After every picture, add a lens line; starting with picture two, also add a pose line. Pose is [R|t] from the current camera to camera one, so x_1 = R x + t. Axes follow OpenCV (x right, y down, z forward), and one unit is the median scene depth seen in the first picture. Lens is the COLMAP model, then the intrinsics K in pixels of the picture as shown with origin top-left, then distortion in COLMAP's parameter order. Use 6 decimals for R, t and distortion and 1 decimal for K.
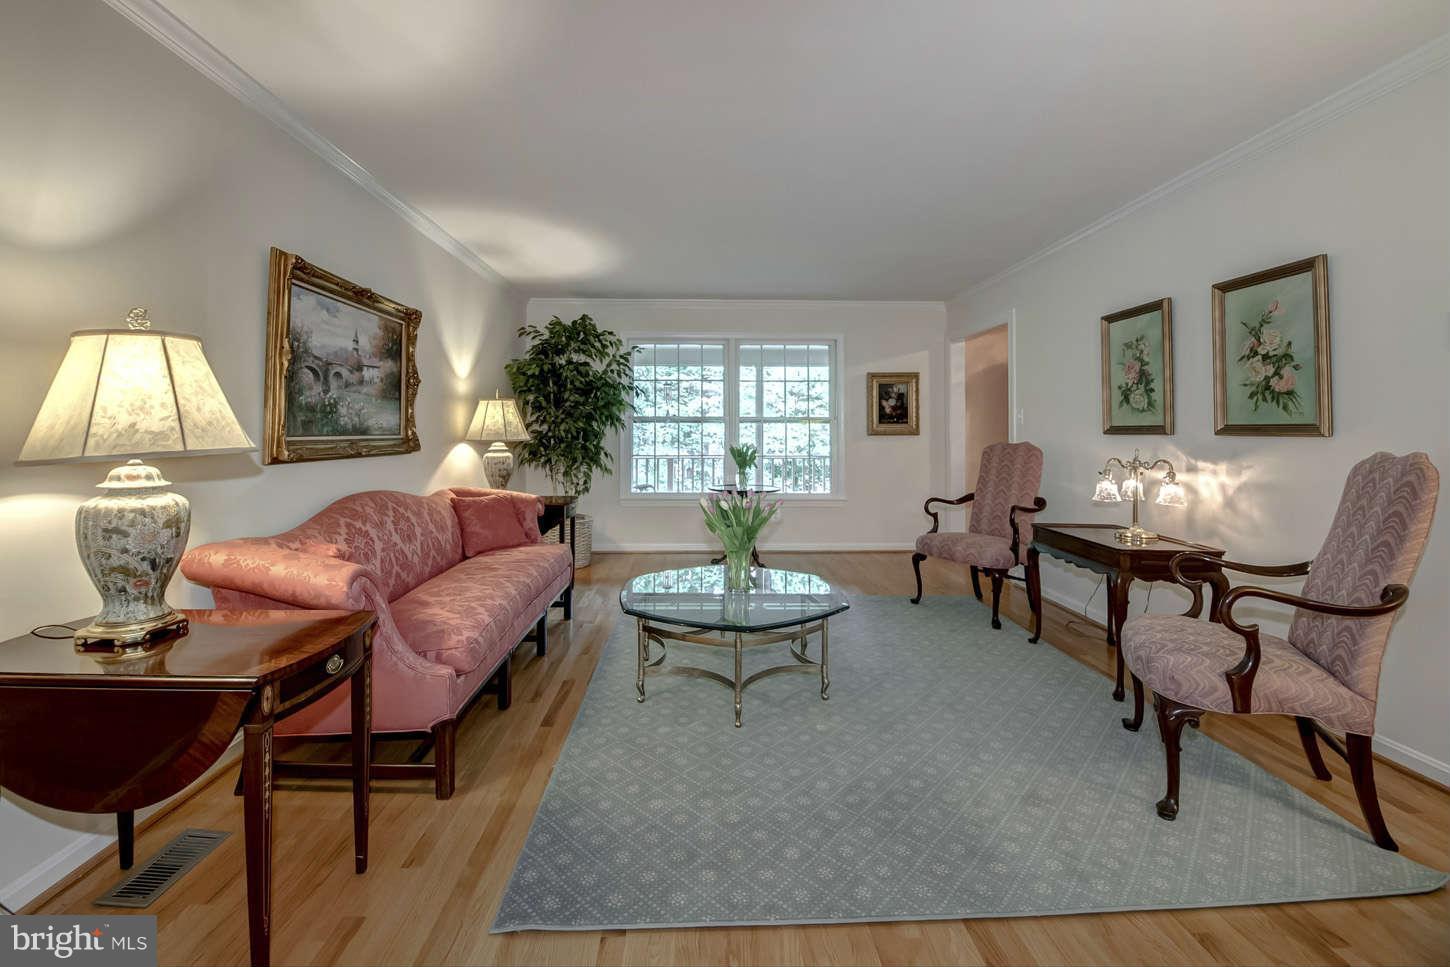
lens RADIAL K [[598.1, 0, 713.1], [0, 598.1, 418.9], [0, 0, 1]] dist [-0.002705, -0.001045]
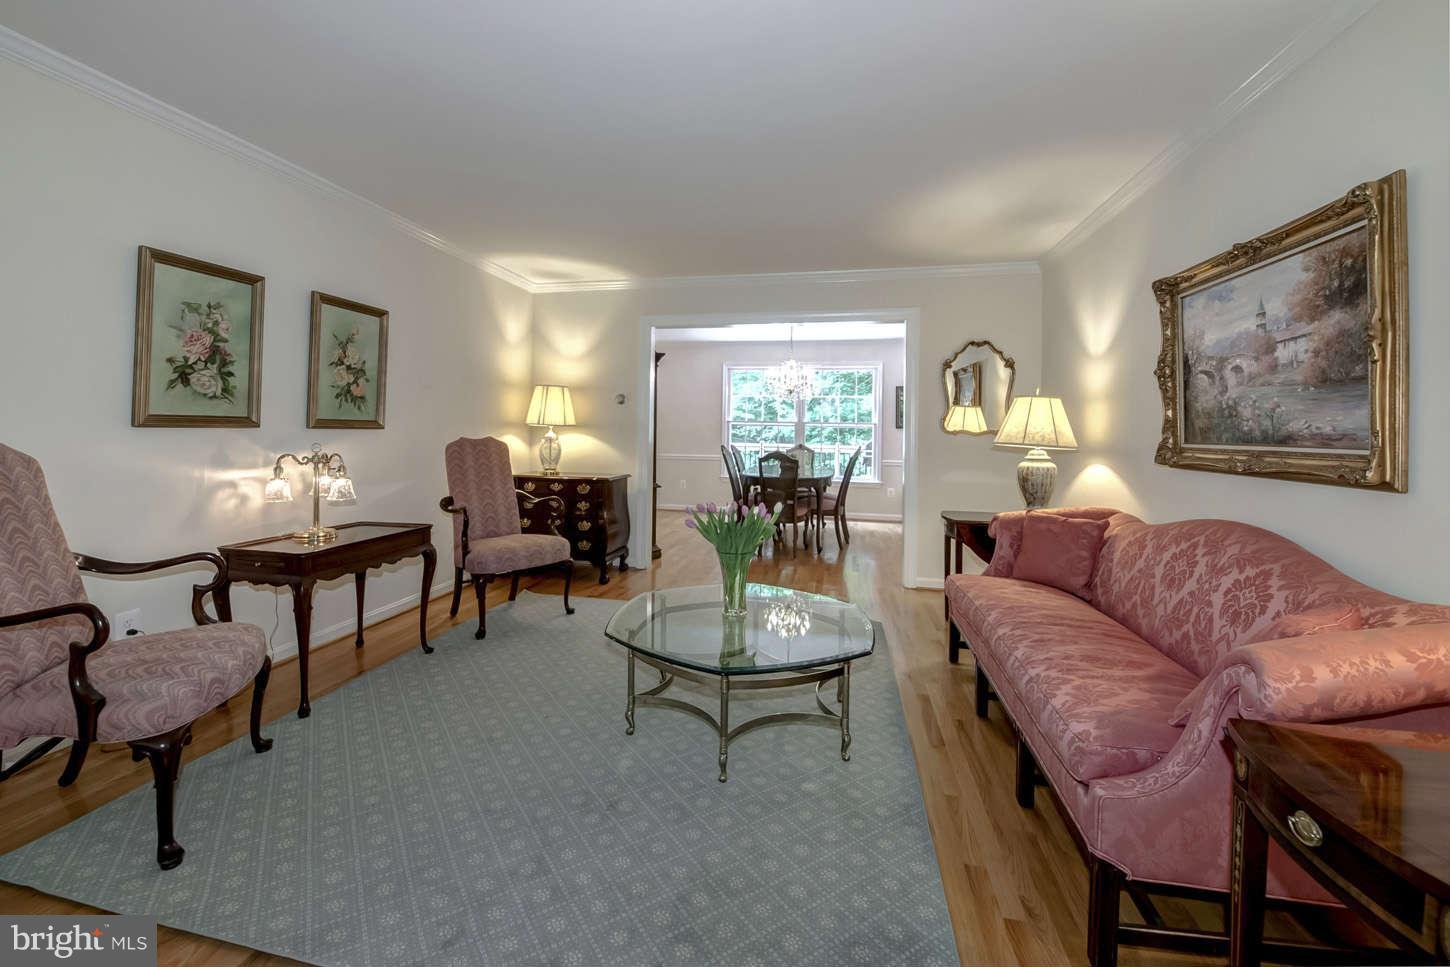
lens RADIAL K [[598.1, 0, 702.9], [0, 598.1, 425.8], [0, 0, 1]] dist [-0.002705, -0.001045]
pose [[-0.966944, -0.013287, 0.254641, -0.121698], [-0.020917, 0.999409, -0.027275, 0.034691], [-0.254128, -0.031700, -0.966651, 1.713173]]
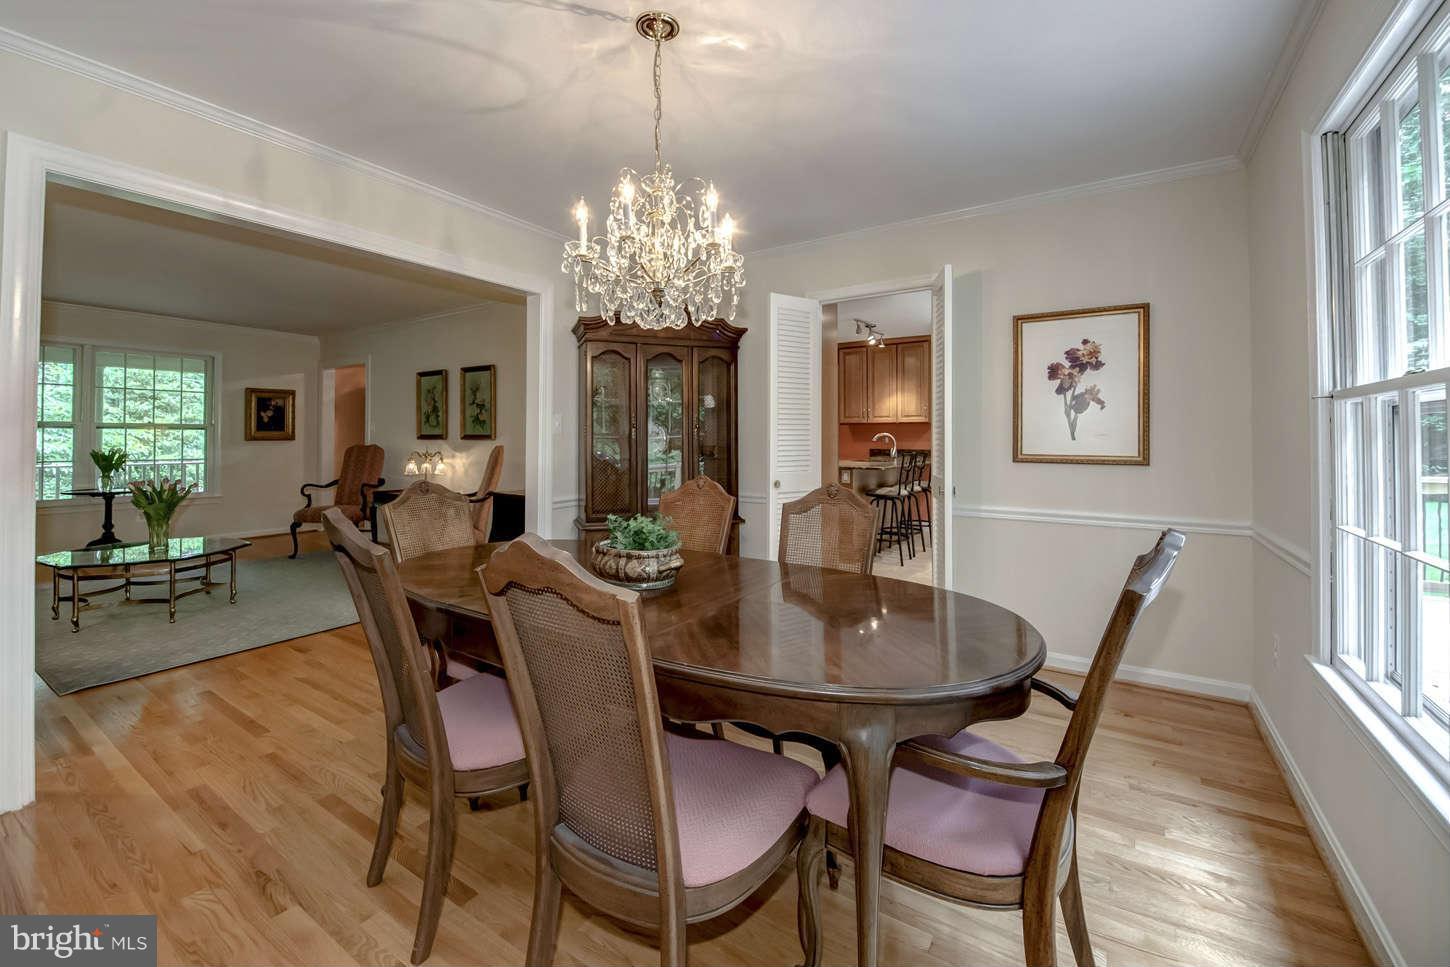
lens RADIAL K [[598.1, 0, 700.0], [0, 598.1, 434.1], [0, 0, 1]] dist [-0.002705, -0.001045]
pose [[0.589197, 0.006185, 0.807966, -0.325426], [-0.019122, 0.999797, 0.006291, -0.019151], [-0.807763, -0.019156, 0.589196, -0.831072]]
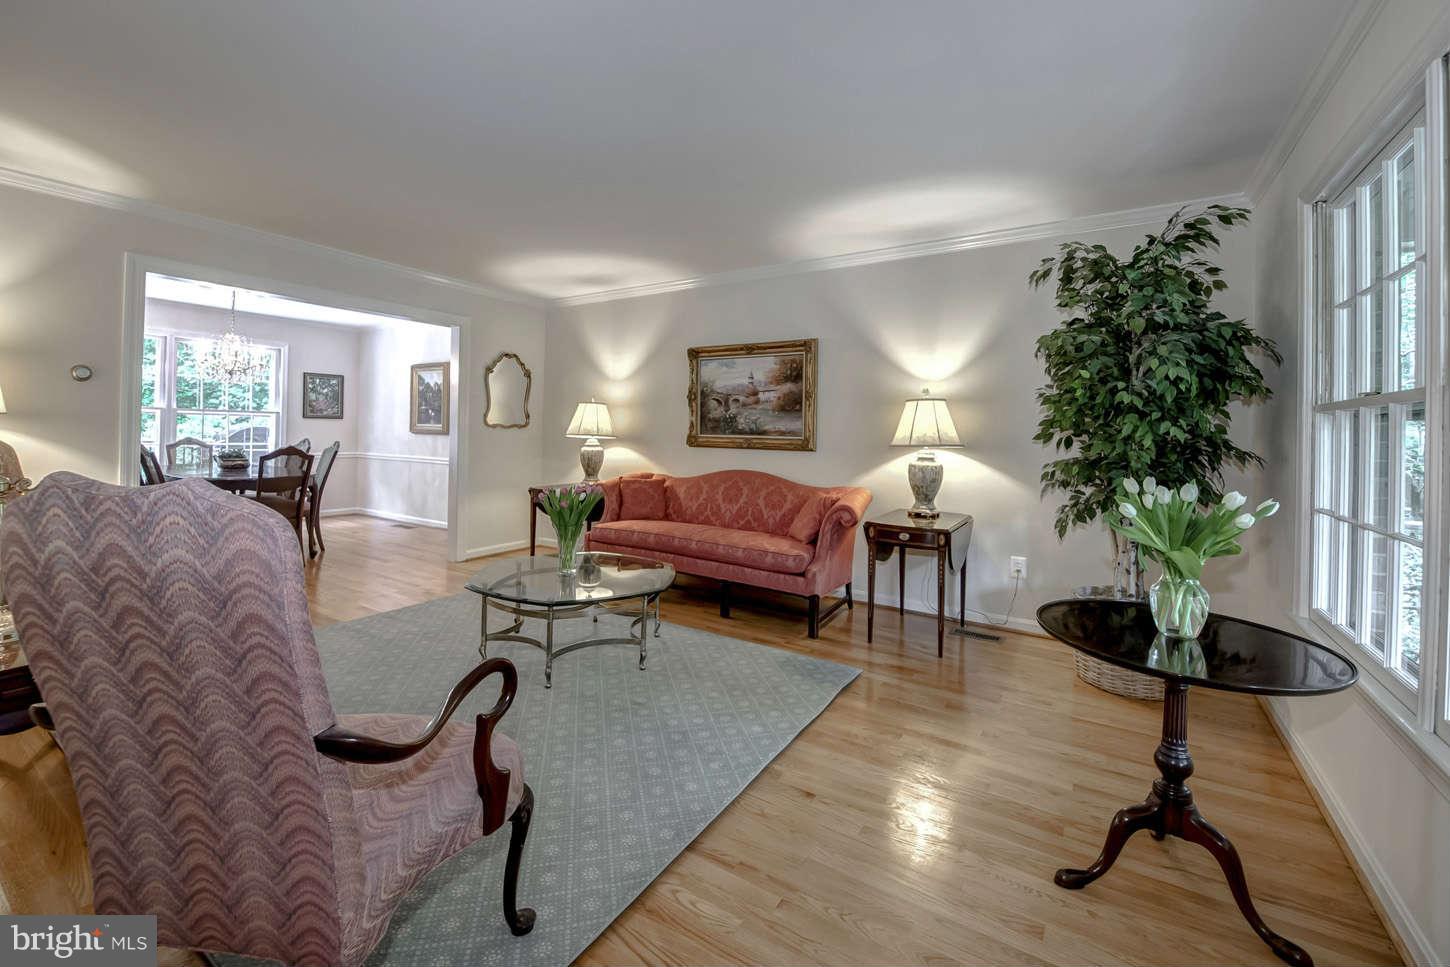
lens RADIAL K [[598.1, 0, 696.7], [0, 598.1, 433.0], [0, 0, 1]] dist [-0.002705, -0.001045]
pose [[-0.588520, -0.011070, -0.808407, 0.748289], [-0.004468, 0.999936, -0.010440, 0.036083], [0.808470, -0.002532, -0.588532, 1.697308]]
